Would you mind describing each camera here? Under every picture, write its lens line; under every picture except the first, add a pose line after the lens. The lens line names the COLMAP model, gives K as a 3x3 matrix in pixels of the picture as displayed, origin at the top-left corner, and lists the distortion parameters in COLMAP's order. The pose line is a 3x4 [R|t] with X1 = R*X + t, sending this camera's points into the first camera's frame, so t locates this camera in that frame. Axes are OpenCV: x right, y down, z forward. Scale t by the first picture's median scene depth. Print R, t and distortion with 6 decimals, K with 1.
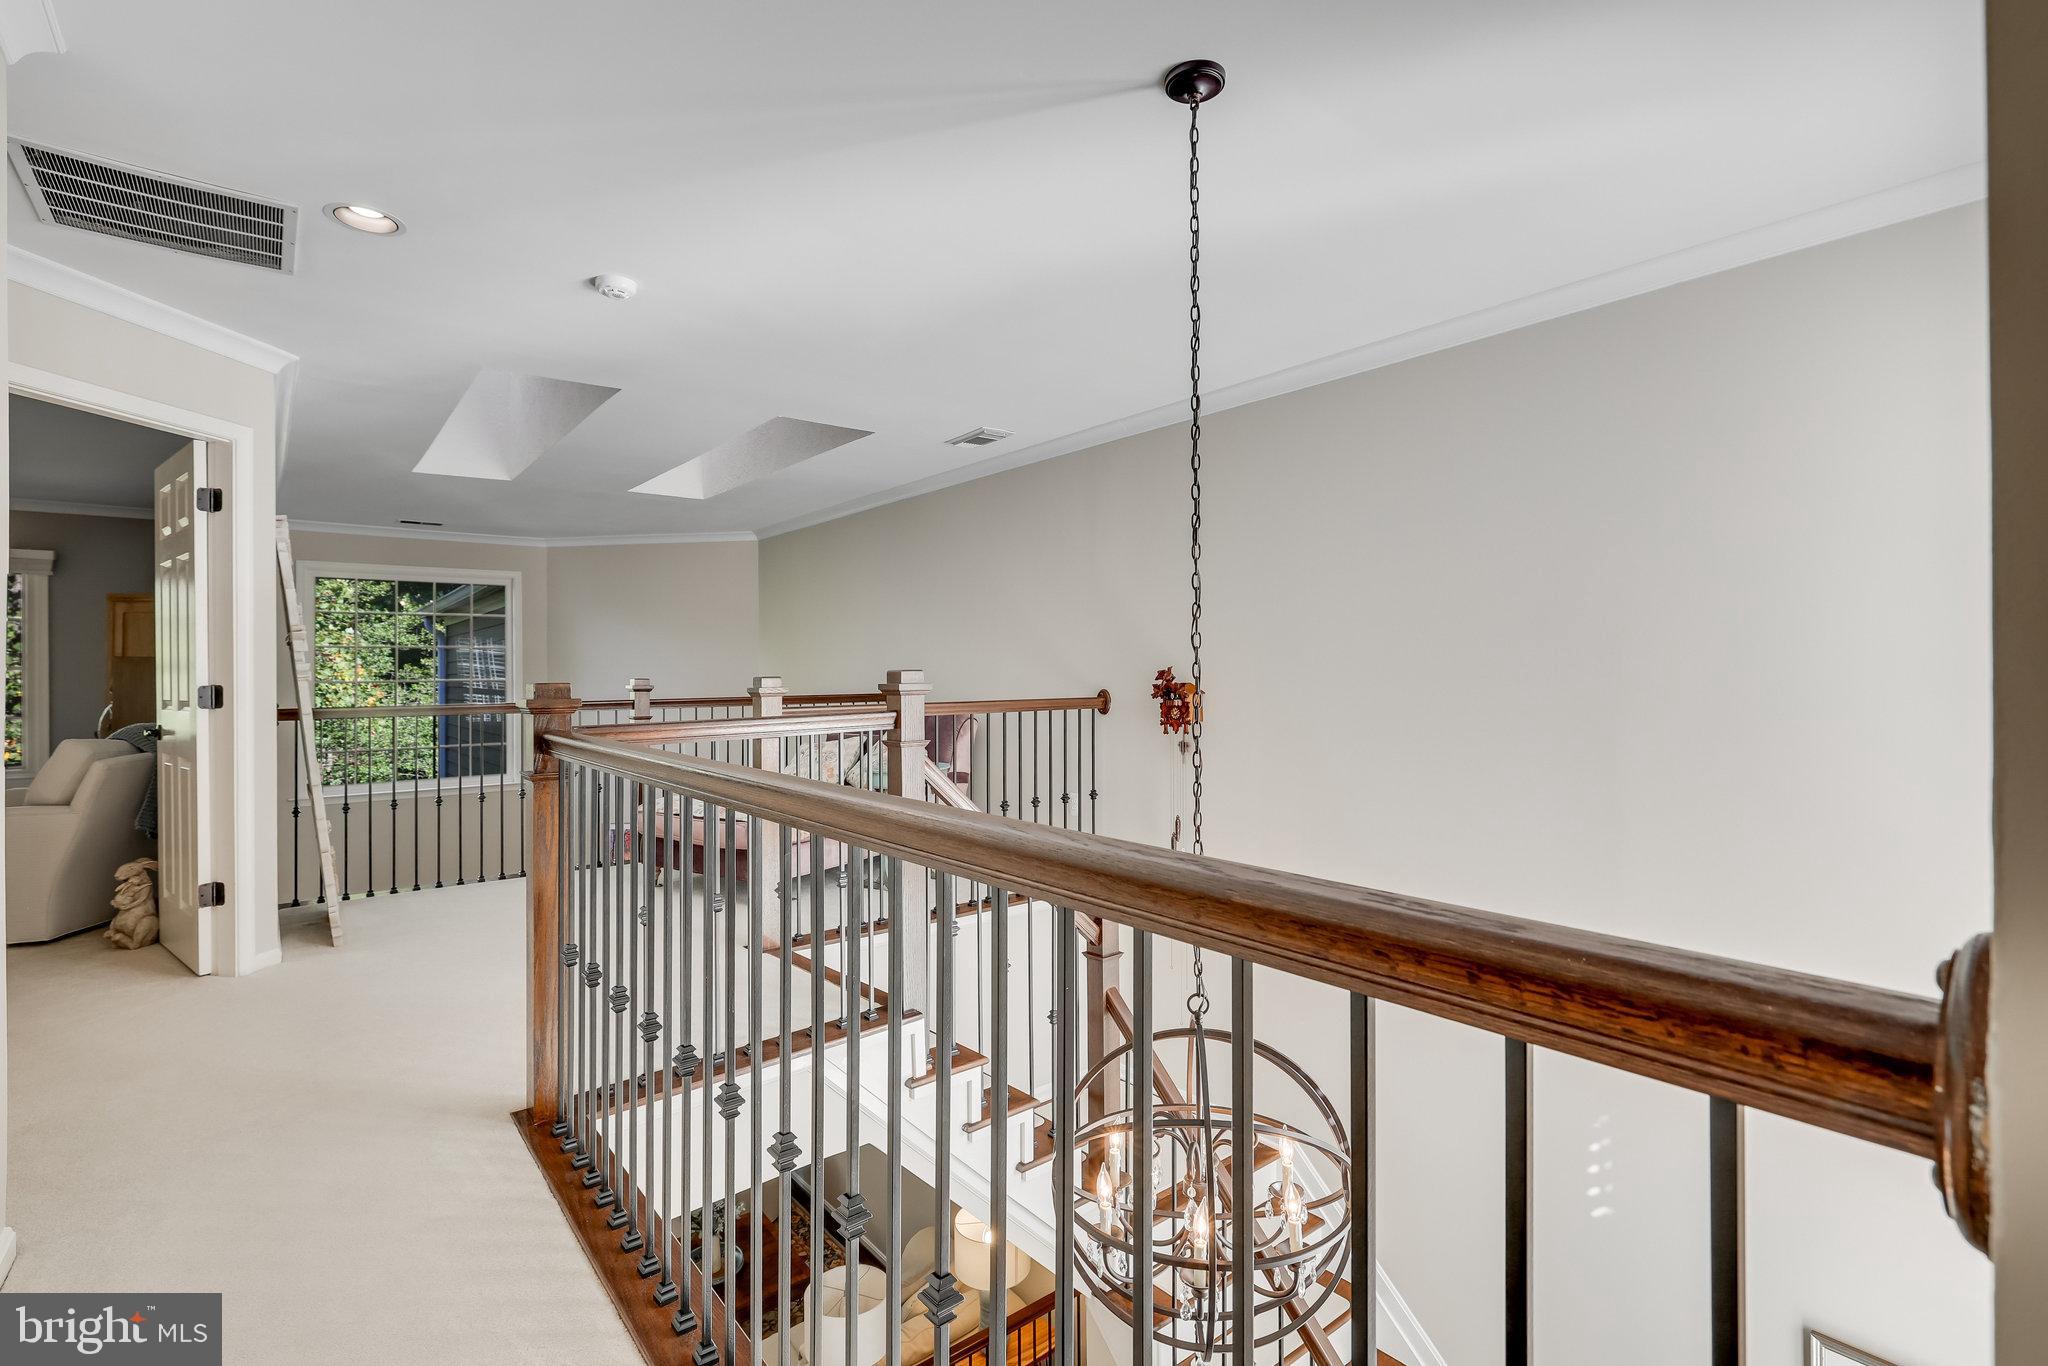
lens RADIAL K [[929.1, 0, 1009.1], [0, 929.1, 674.7], [0, 0, 1]] dist [0.000744, -0.000006]
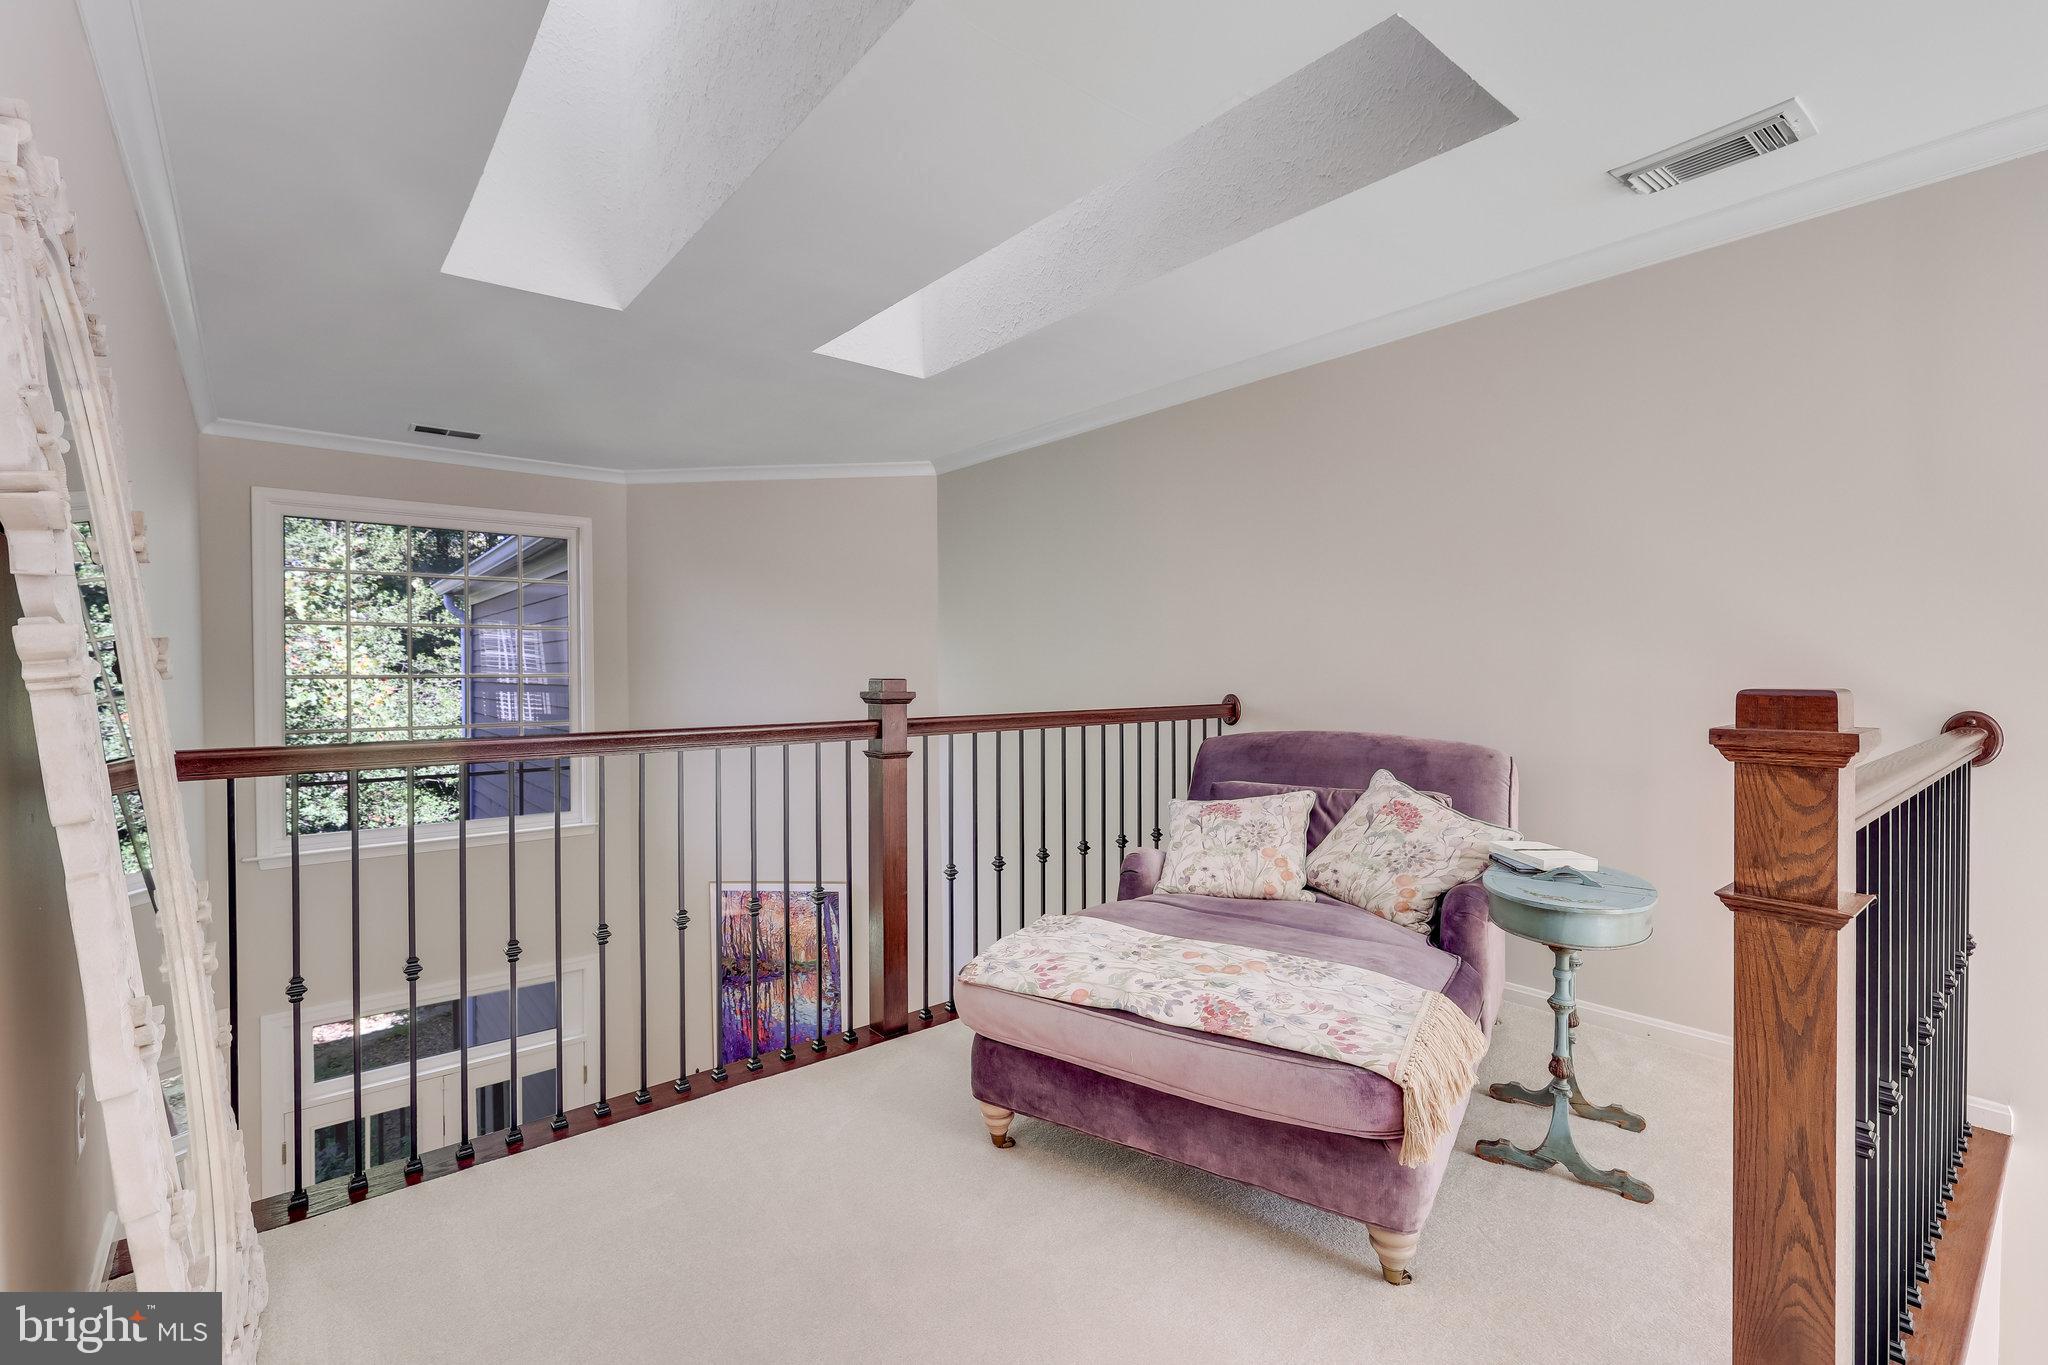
lens RADIAL K [[899.2, 0, 1024.5], [0, 899.2, 674.3], [0, 0, 1]] dist [-0.002319, 0.000073]
pose [[0.999820, 0.002978, 0.018712, -0.124077], [-0.003128, 0.999963, 0.007952, -0.000861], [-0.018688, -0.008009, 0.999793, 0.187586]]
